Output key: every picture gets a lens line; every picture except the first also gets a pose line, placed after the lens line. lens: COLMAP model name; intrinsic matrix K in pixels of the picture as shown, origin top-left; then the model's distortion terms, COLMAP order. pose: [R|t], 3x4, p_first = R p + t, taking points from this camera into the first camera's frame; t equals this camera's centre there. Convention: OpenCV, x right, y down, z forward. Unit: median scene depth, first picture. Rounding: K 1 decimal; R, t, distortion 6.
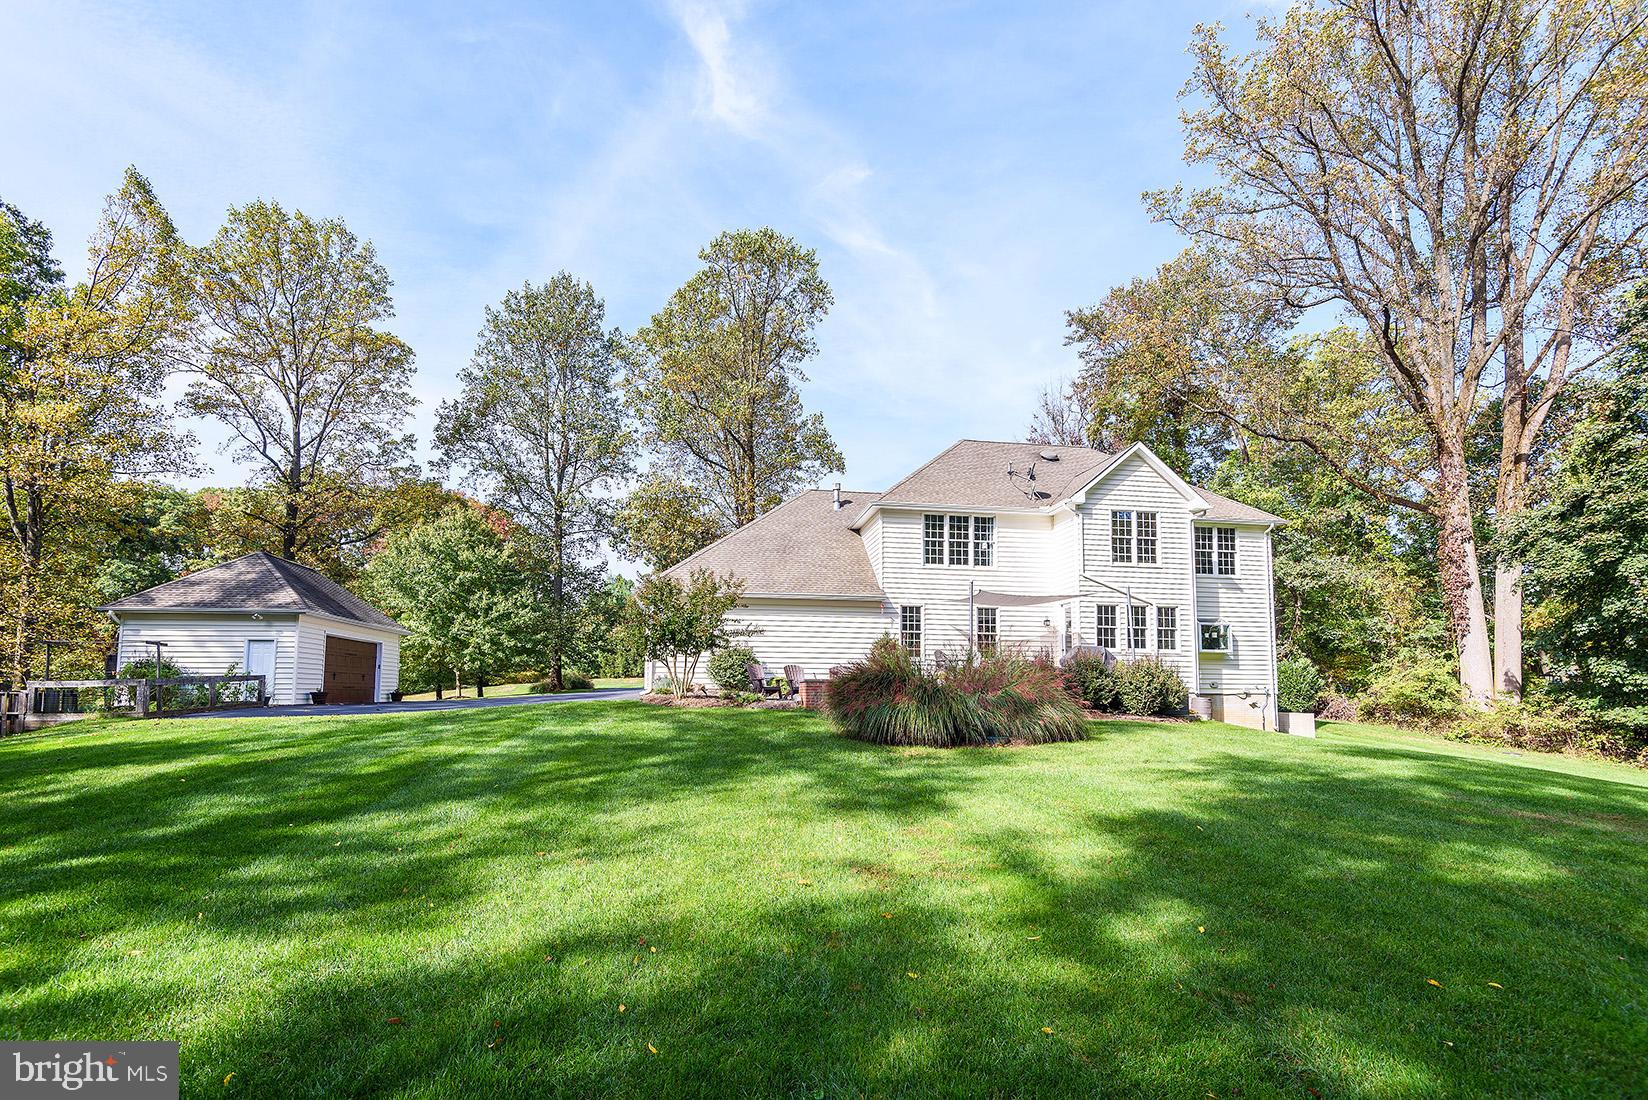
lens RADIAL K [[755.1, 0, 829.8], [0, 755.1, 568.6], [0, 0, 1]] dist [0.025771, -0.000383]
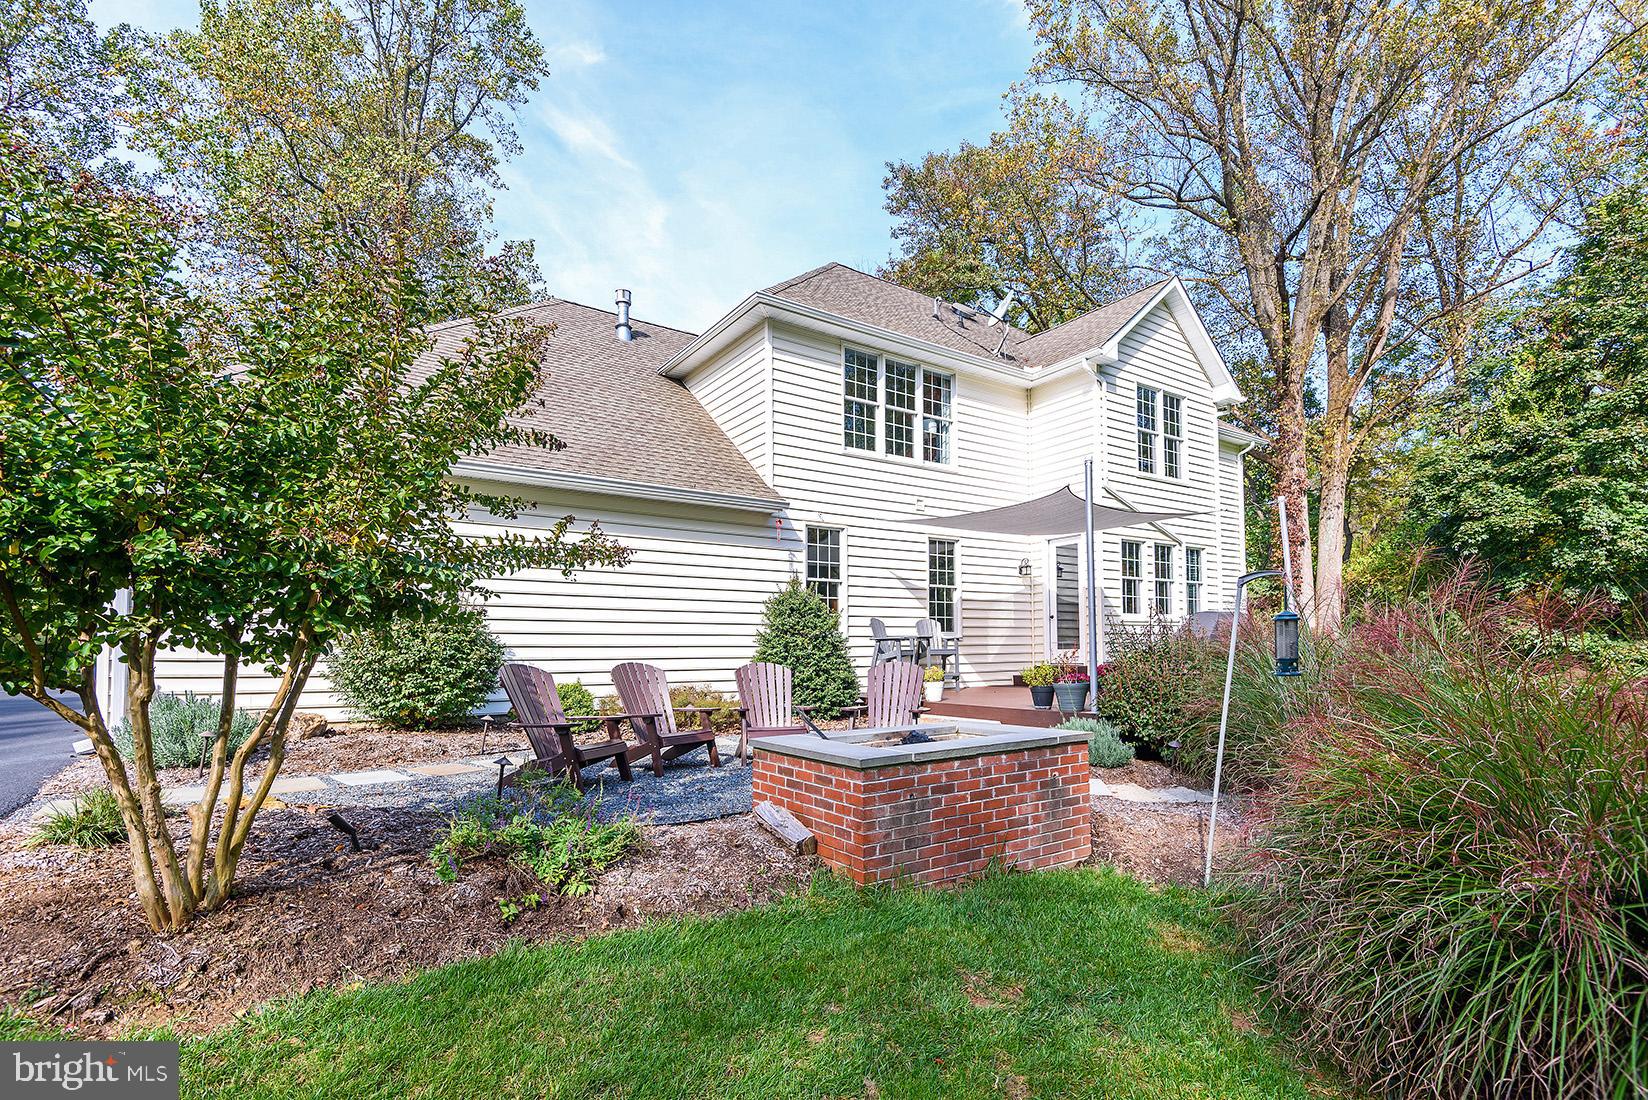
lens RADIAL K [[755.1, 0, 829.8], [0, 755.1, 568.6], [0, 0, 1]] dist [0.025771, -0.000383]
pose [[0.902881, 0.027014, 0.429041, -0.097596], [-0.052510, 0.997481, 0.047698, 0.051312], [-0.426672, -0.065594, 0.902025, 0.539697]]
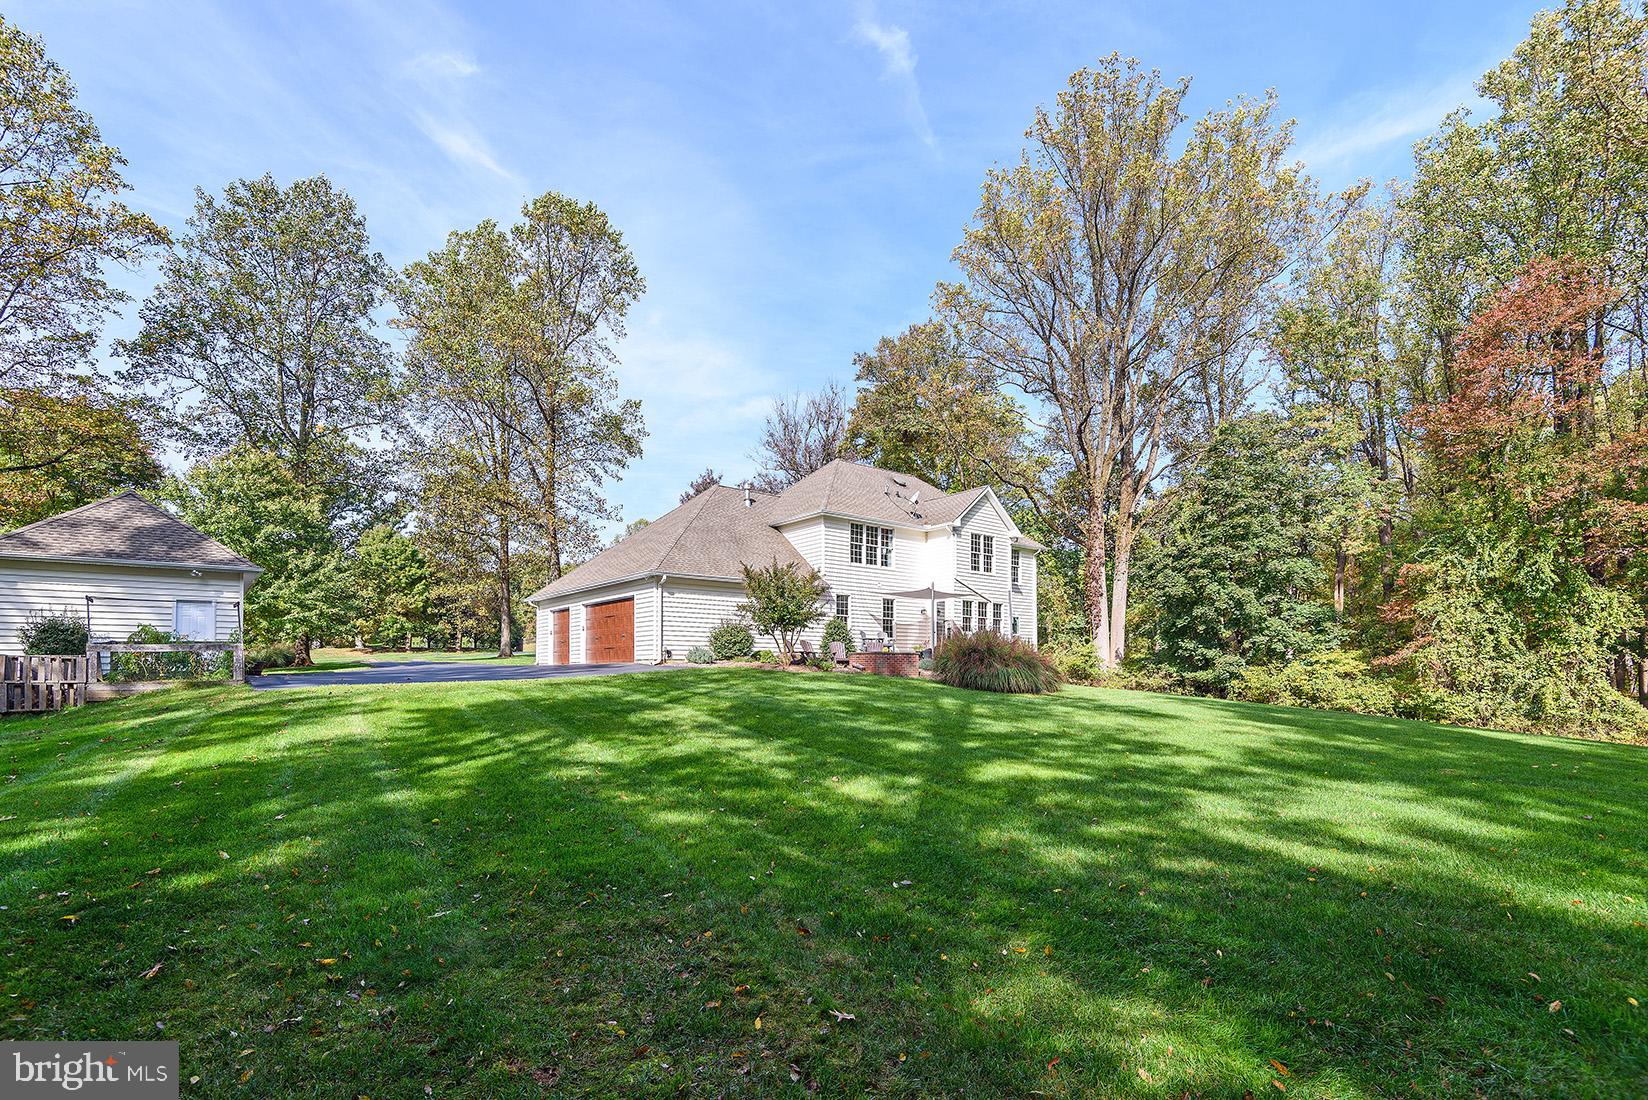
lens RADIAL K [[784.3, 0, 812.8], [0, 784.3, 536.2], [0, 0, 1]] dist [0.044448, 0.000027]
pose [[0.875259, 0.079481, 0.477079, -0.562585], [-0.075869, 0.996756, -0.026868, -0.009633], [-0.477667, -0.012679, 0.878450, -0.132800]]
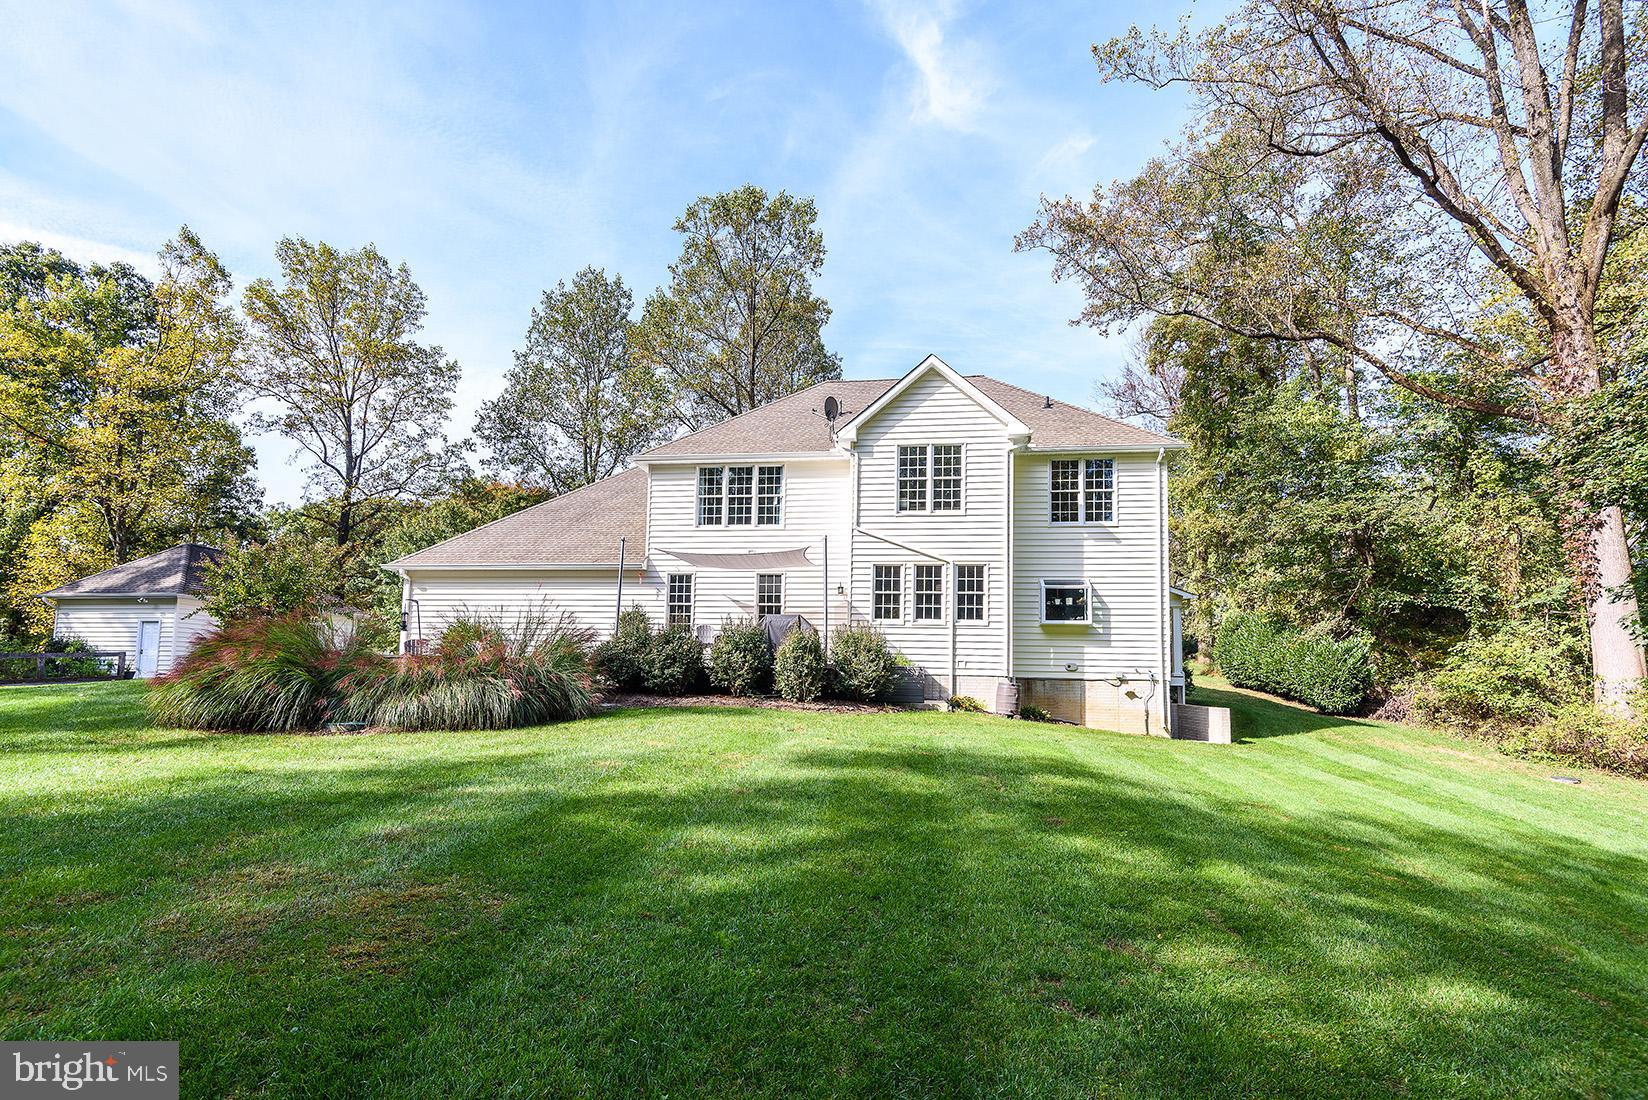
lens RADIAL K [[755.1, 0, 829.8], [0, 755.1, 568.6], [0, 0, 1]] dist [0.025771, -0.000383]
pose [[0.955763, -0.031365, -0.292462, 0.516298], [0.036572, 0.999255, 0.012352, 0.037915], [0.291856, -0.022501, 0.956197, 0.214022]]
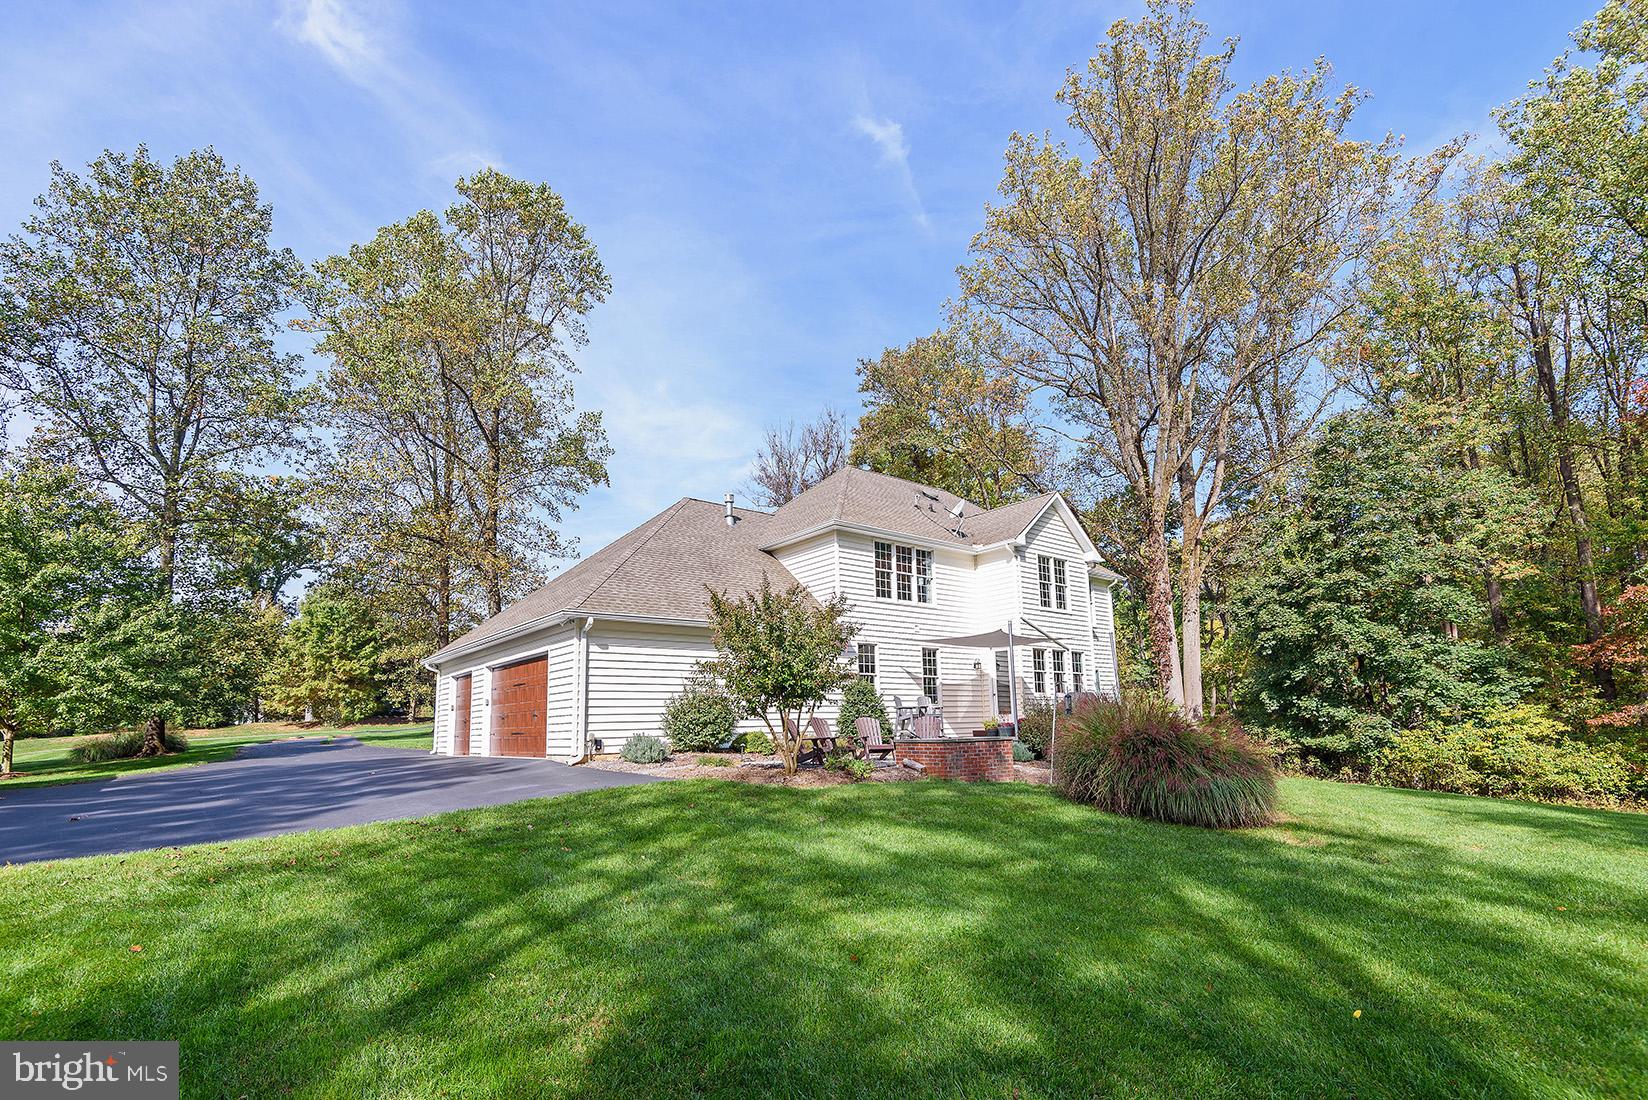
lens RADIAL K [[763.3, 0, 813.2], [0, 763.3, 539.6], [0, 0, 1]] dist [0.033480, -0.000363]
pose [[0.873395, 0.093117, 0.478027, -0.375647], [-0.053933, 0.994007, -0.095088, 0.016209], [-0.484017, 0.057268, 0.873183, 0.240914]]
